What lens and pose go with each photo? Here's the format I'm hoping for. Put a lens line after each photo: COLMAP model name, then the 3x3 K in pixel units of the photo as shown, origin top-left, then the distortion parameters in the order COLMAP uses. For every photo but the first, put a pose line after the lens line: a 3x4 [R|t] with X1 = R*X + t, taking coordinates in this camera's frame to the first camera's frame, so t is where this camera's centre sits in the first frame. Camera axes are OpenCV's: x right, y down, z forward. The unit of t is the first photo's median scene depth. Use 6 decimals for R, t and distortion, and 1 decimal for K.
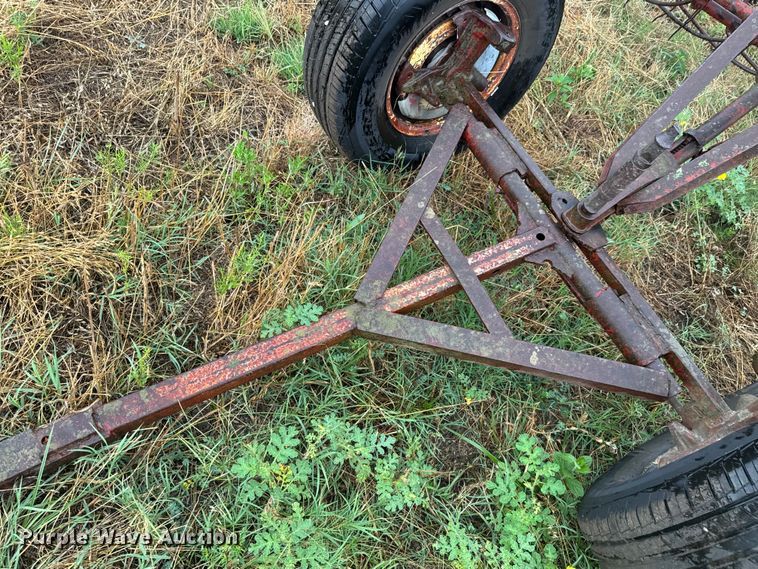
lens RADIAL K [[597.6, 0, 378.3], [0, 597.6, 287.0], [0, 0, 1]] dist [0.043452, -0.063166]
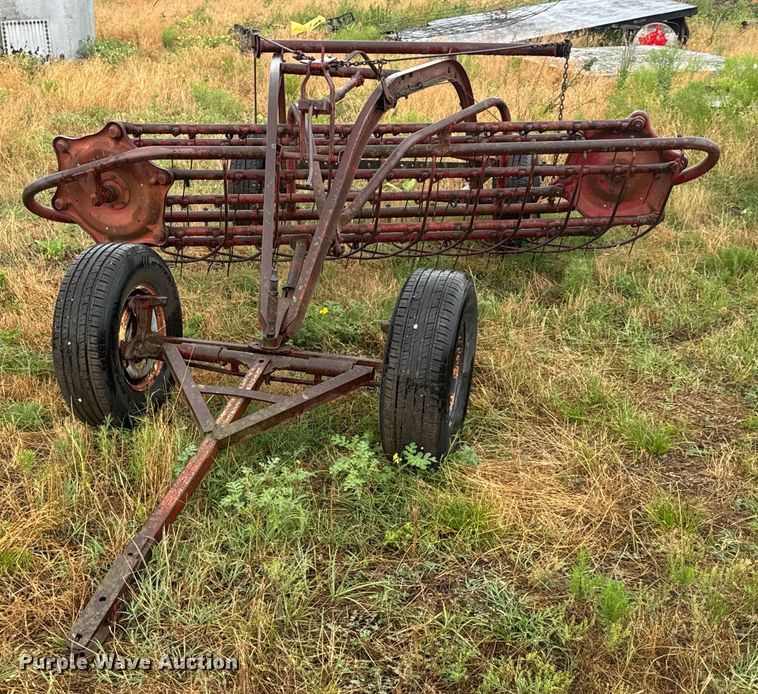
lens RADIAL K [[985.6, 0, 372.5], [0, 985.6, 346.1], [0, 0, 1]] dist [0.073258, 0.000000]
pose [[0.671473, -0.514291, 0.533506, -0.937888], [0.700767, 0.674780, -0.231512, 0.719651], [-0.240934, 0.529318, 0.813495, -1.292555]]
